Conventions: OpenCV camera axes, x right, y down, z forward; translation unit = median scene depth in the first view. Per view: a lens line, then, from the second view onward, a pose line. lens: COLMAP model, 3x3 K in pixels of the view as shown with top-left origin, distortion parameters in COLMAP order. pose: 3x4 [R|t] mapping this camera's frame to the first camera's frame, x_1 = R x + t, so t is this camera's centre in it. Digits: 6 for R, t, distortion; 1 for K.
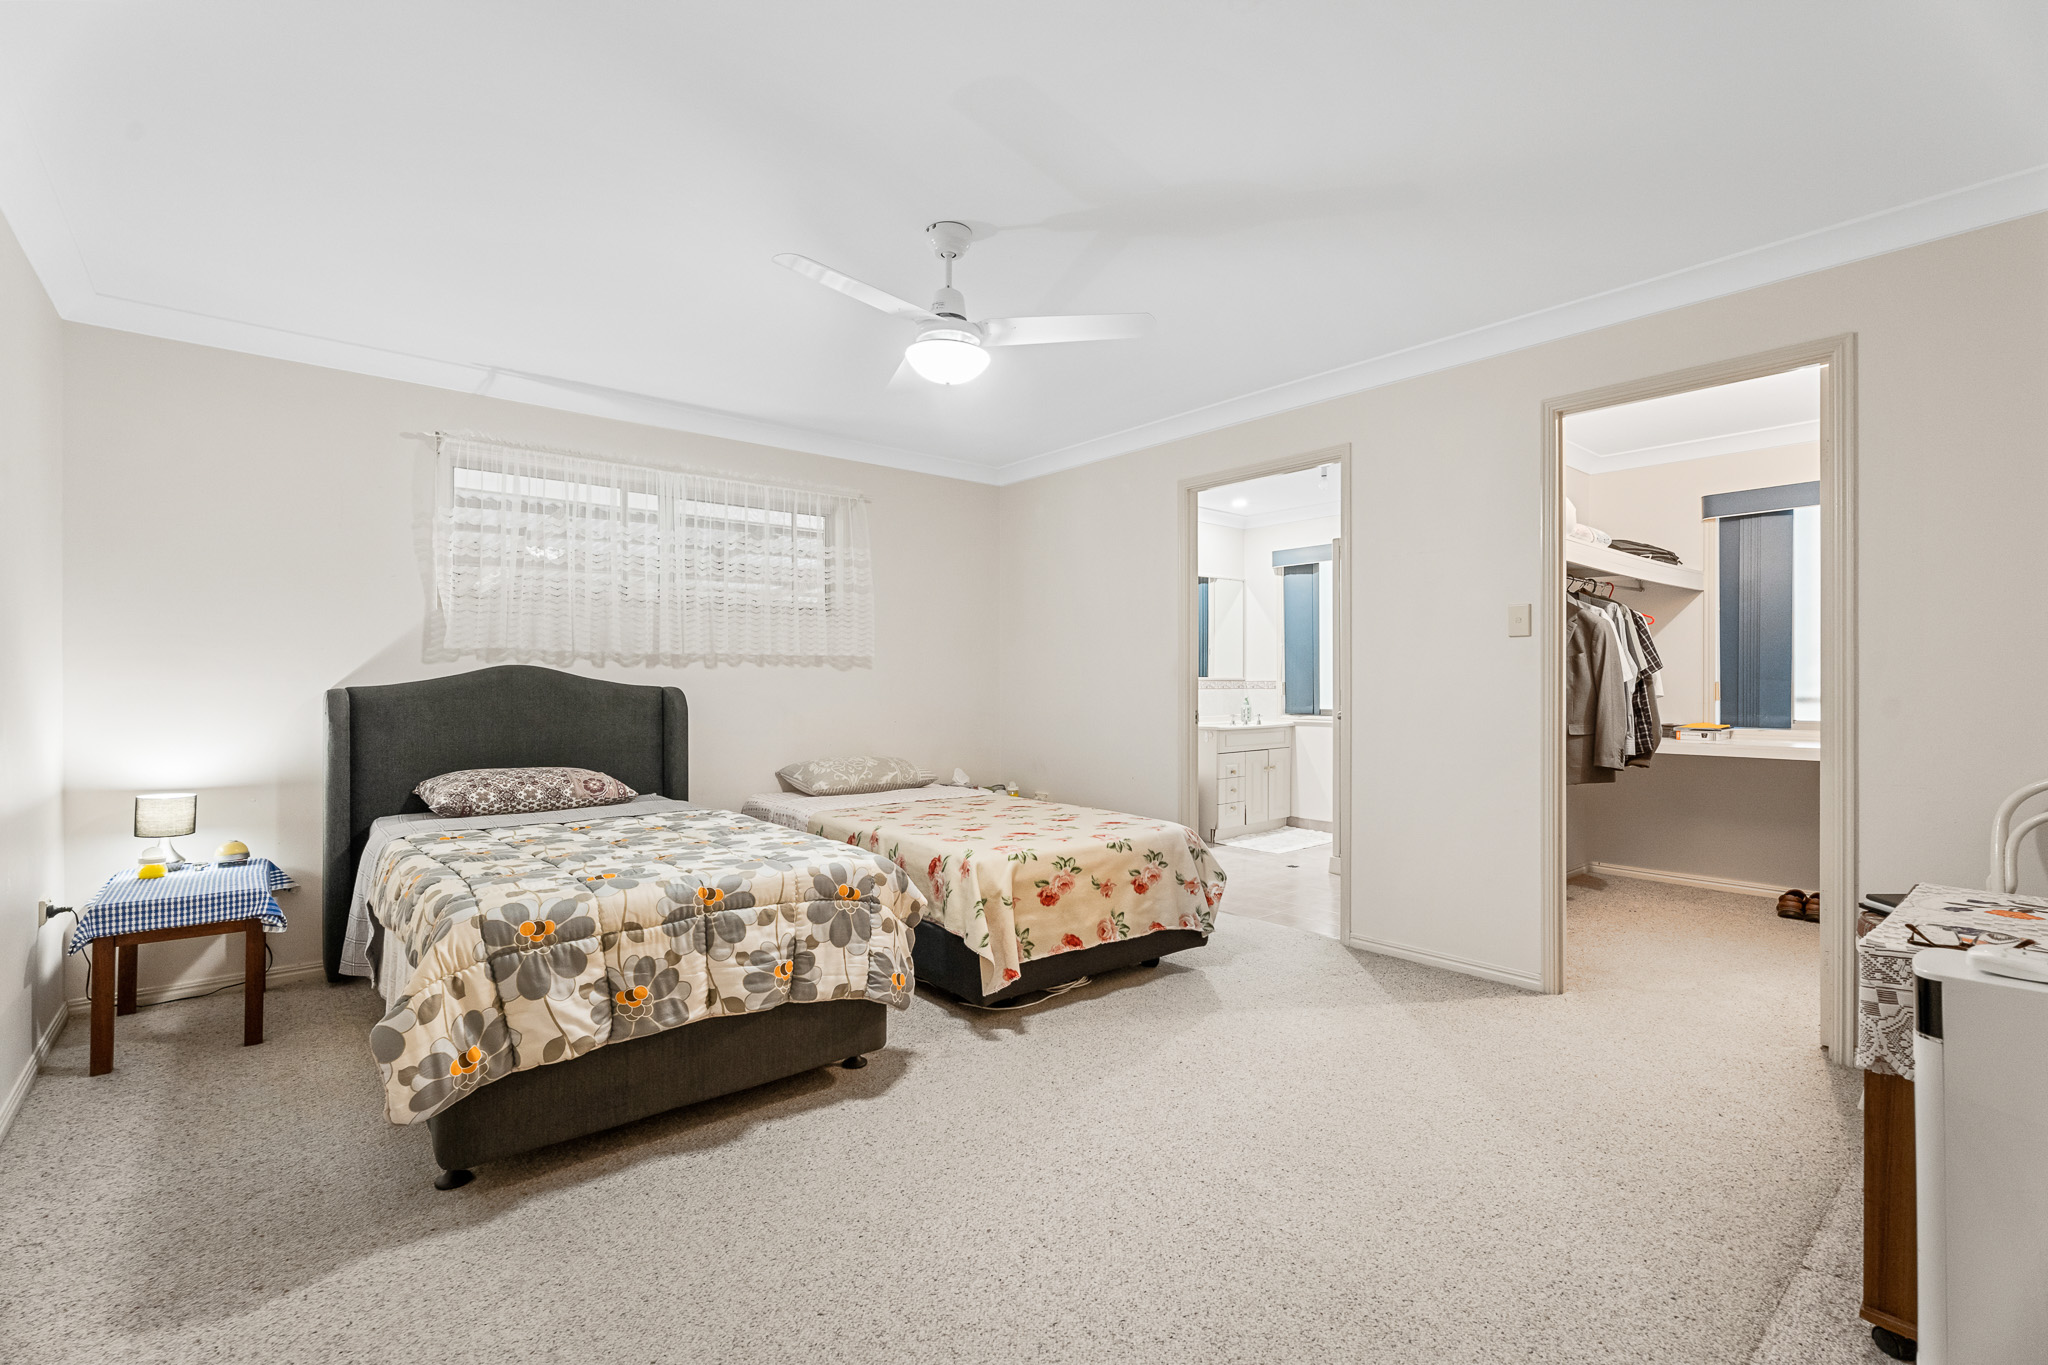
lens RADIAL K [[914.8, 0, 1034.9], [0, 914.8, 679.3], [0, 0, 1]] dist [0.002706, -0.001114]
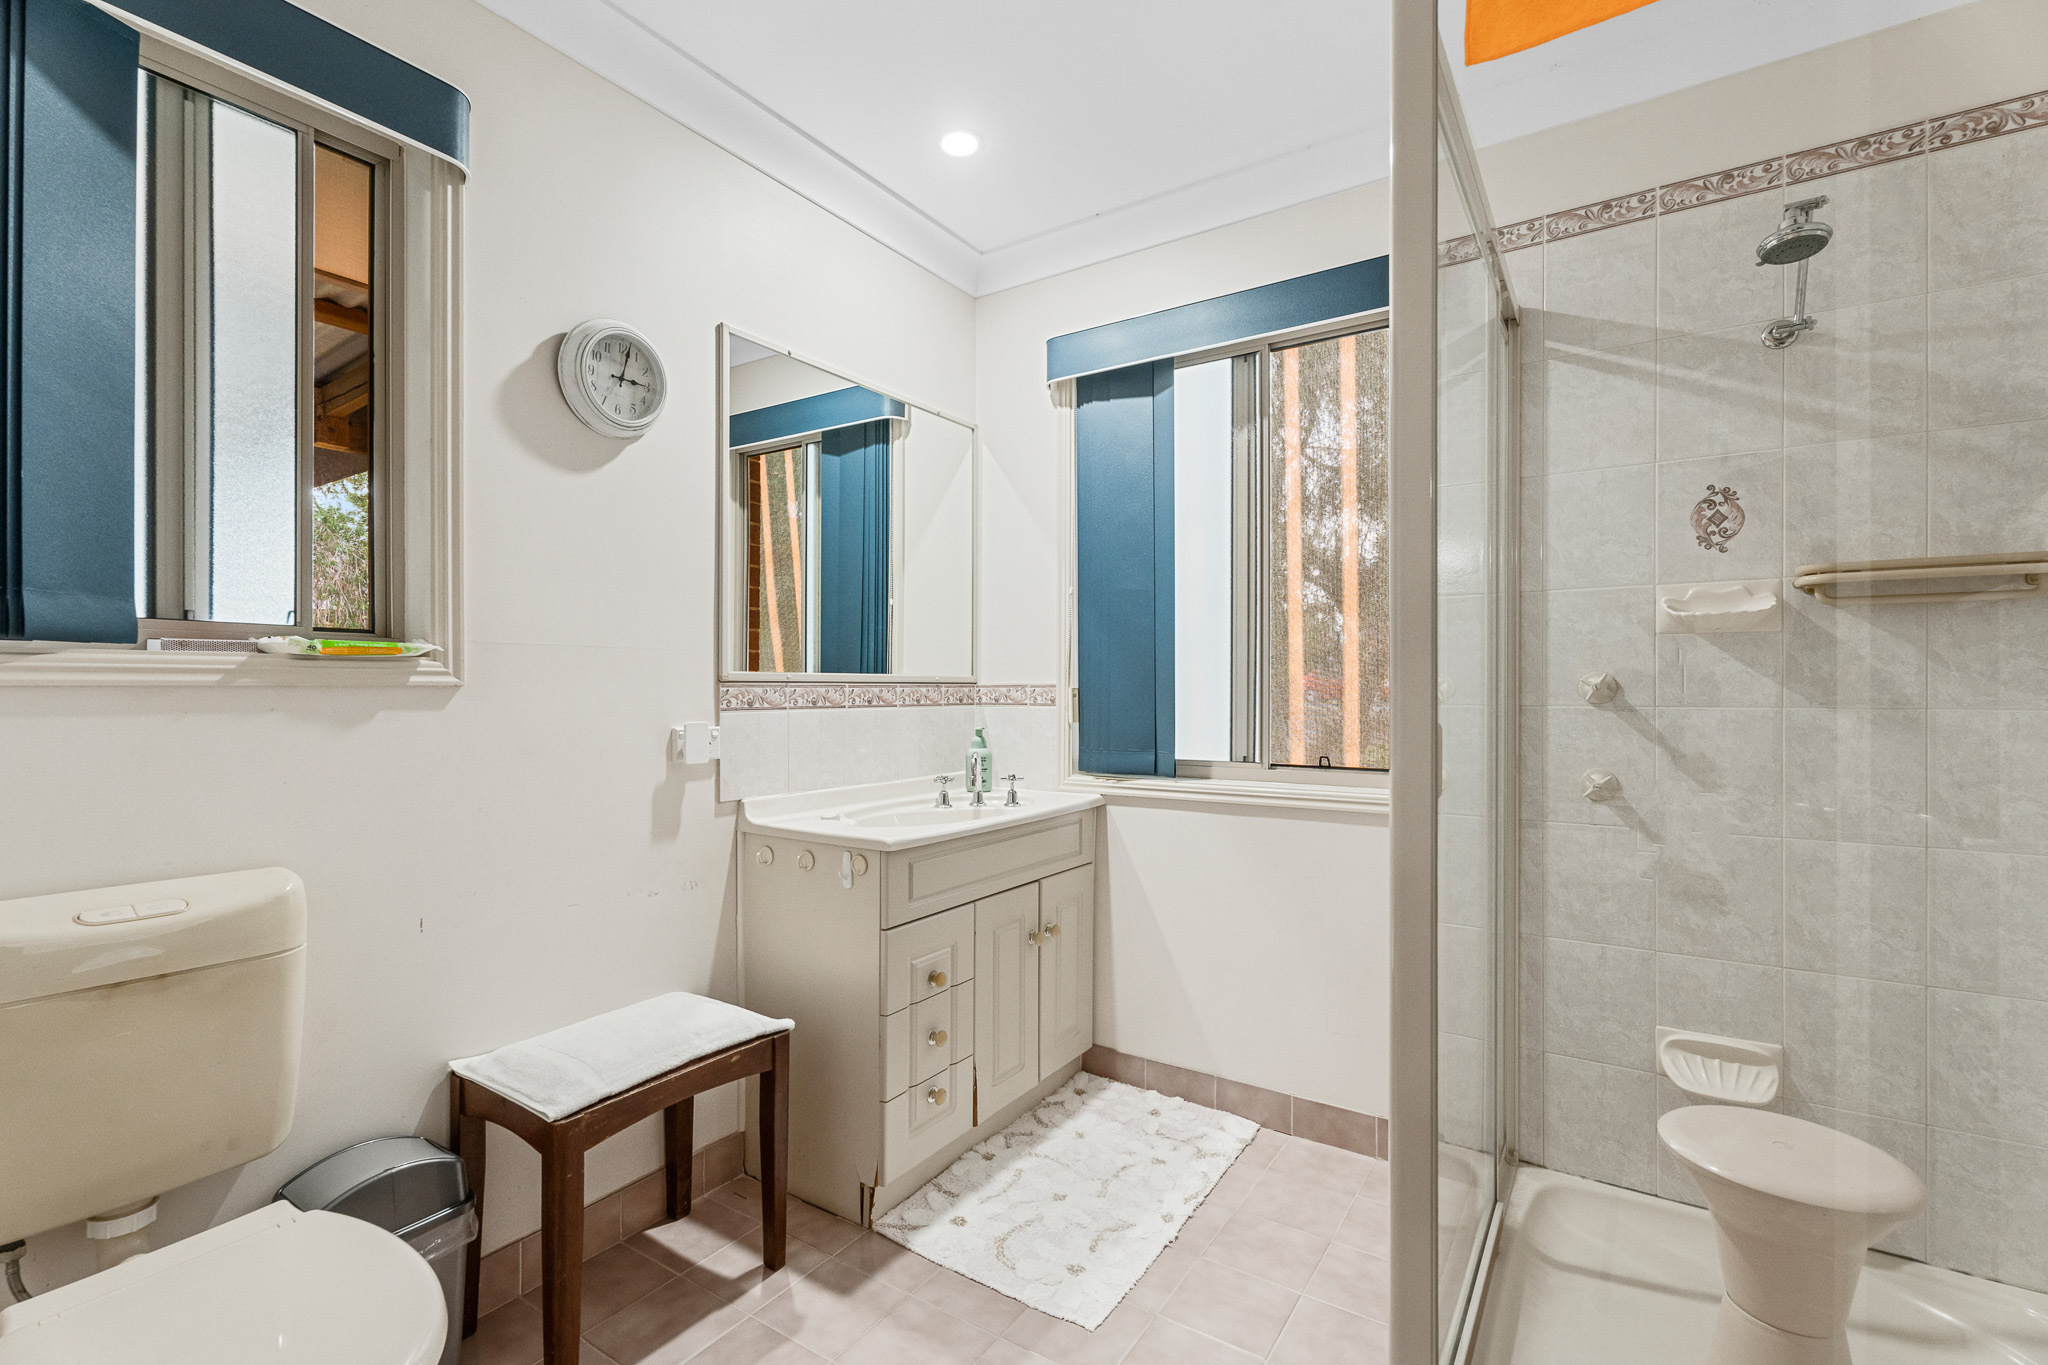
lens RADIAL K [[914.8, 0, 1031.0], [0, 914.8, 680.8], [0, 0, 1]] dist [0.002706, -0.001114]
pose [[0.962240, 0.001655, 0.272198, 0.160946], [-0.001807, 0.999998, 0.000308, 0.000214], [-0.272197, -0.000788, 0.962241, 0.682075]]
